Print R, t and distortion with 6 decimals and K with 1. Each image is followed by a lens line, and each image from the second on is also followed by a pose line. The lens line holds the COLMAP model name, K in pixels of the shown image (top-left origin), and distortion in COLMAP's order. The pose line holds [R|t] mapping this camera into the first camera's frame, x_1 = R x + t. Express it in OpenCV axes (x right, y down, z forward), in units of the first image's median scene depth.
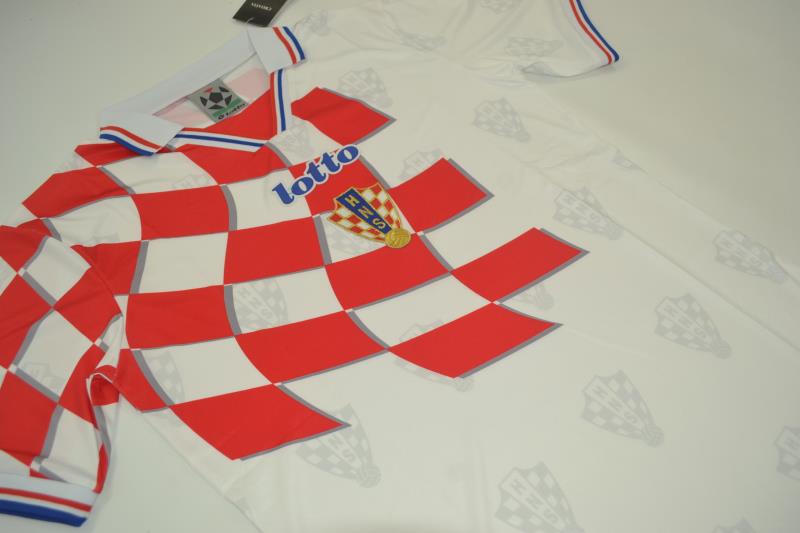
lens RADIAL K [[628.9, 0, 398.1], [0, 628.9, 266.7], [0, 0, 1]] dist [-0.096123, 0.012619]
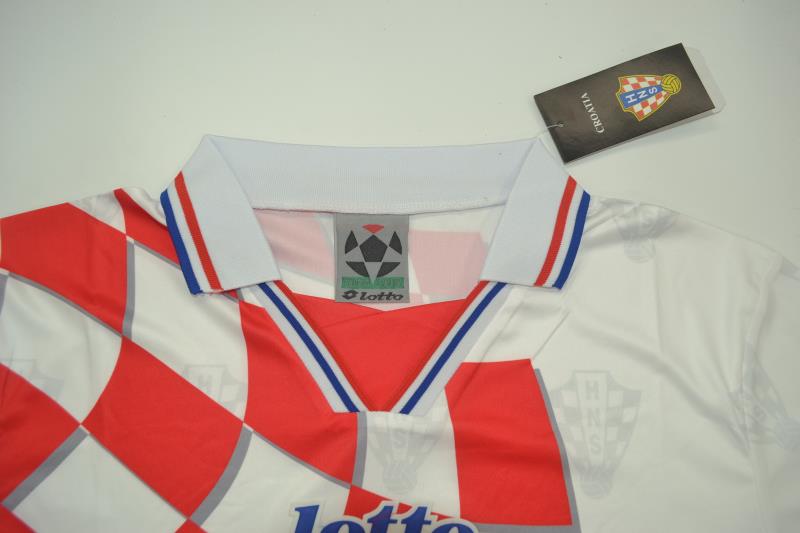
lens RADIAL K [[628.9, 0, 397.7], [0, 628.9, 265.1], [0, 0, 1]] dist [-0.096123, 0.012619]
pose [[0.690605, 0.705202, -0.160482, -0.200717], [-0.619119, 0.691149, 0.372833, -0.528923], [0.373840, -0.158123, 0.913915, 0.556228]]
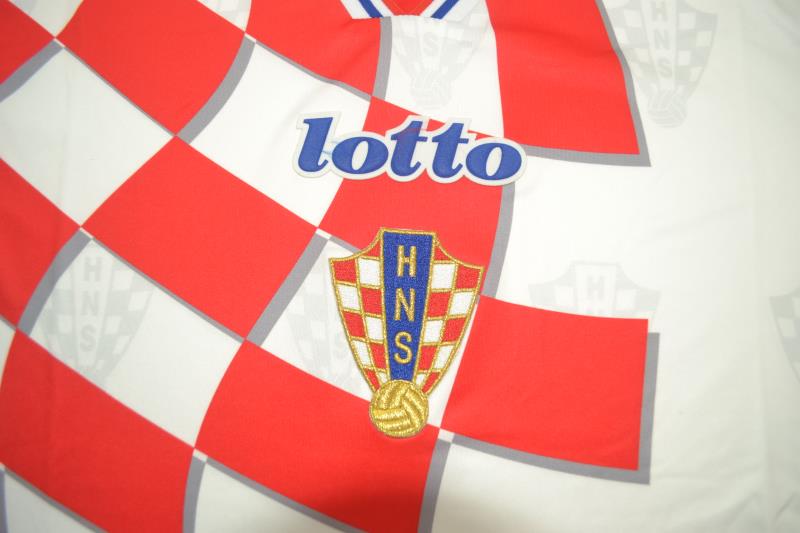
lens RADIAL K [[628.9, 0, 403.1], [0, 628.9, 270.5], [0, 0, 1]] dist [-0.096123, 0.012619]
pose [[0.679834, 0.718666, -0.146102, -0.004532], [-0.615854, 0.667623, 0.418335, -0.282399], [0.398184, -0.194421, 0.896465, 0.586920]]
